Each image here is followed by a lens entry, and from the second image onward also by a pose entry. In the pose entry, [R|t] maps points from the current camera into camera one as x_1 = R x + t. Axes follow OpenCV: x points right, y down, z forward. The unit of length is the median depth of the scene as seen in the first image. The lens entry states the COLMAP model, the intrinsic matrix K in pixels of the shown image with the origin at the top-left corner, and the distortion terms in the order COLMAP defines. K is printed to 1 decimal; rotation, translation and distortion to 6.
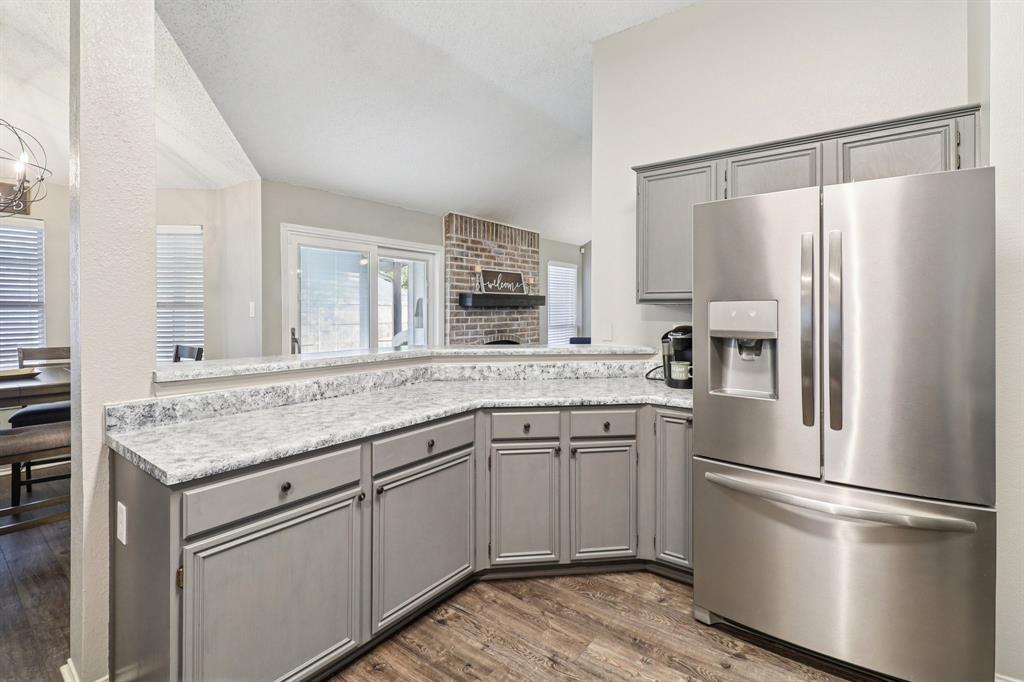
lens RADIAL K [[473.8, 0, 488.3], [0, 473.8, 316.9], [0, 0, 1]] dist [-0.000972, -0.002560]
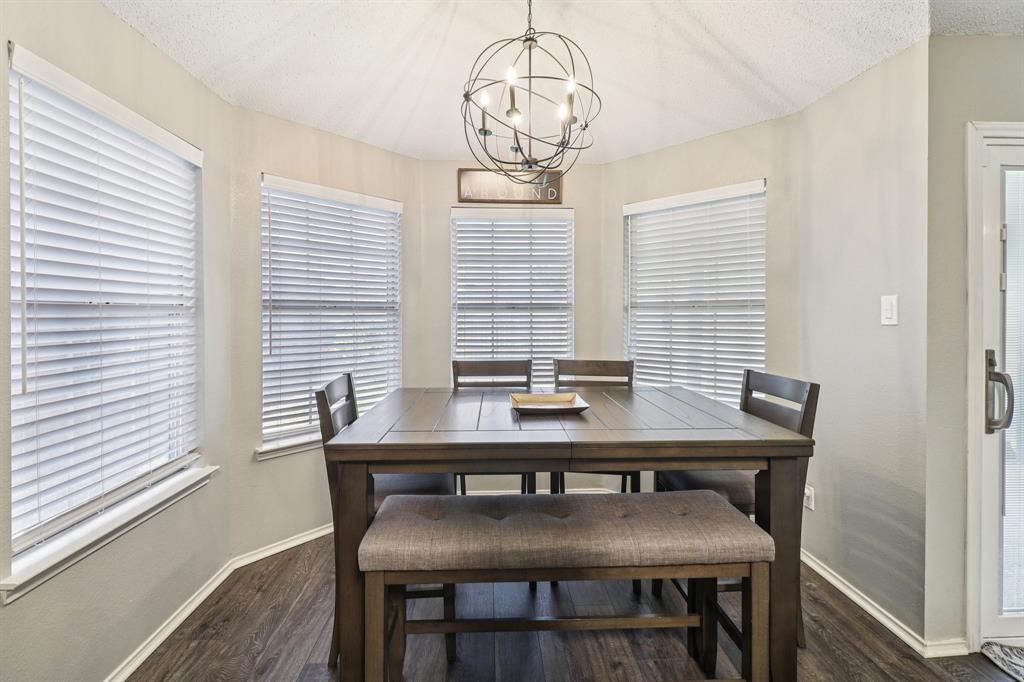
lens RADIAL K [[473.8, 0, 504.0], [0, 473.8, 319.7], [0, 0, 1]] dist [-0.000972, -0.002560]
pose [[0.659592, 0.007493, -0.751586, -0.388826], [-0.012398, 0.999923, -0.000911, 0.000049], [0.751521, 0.009919, 0.659634, 0.350998]]
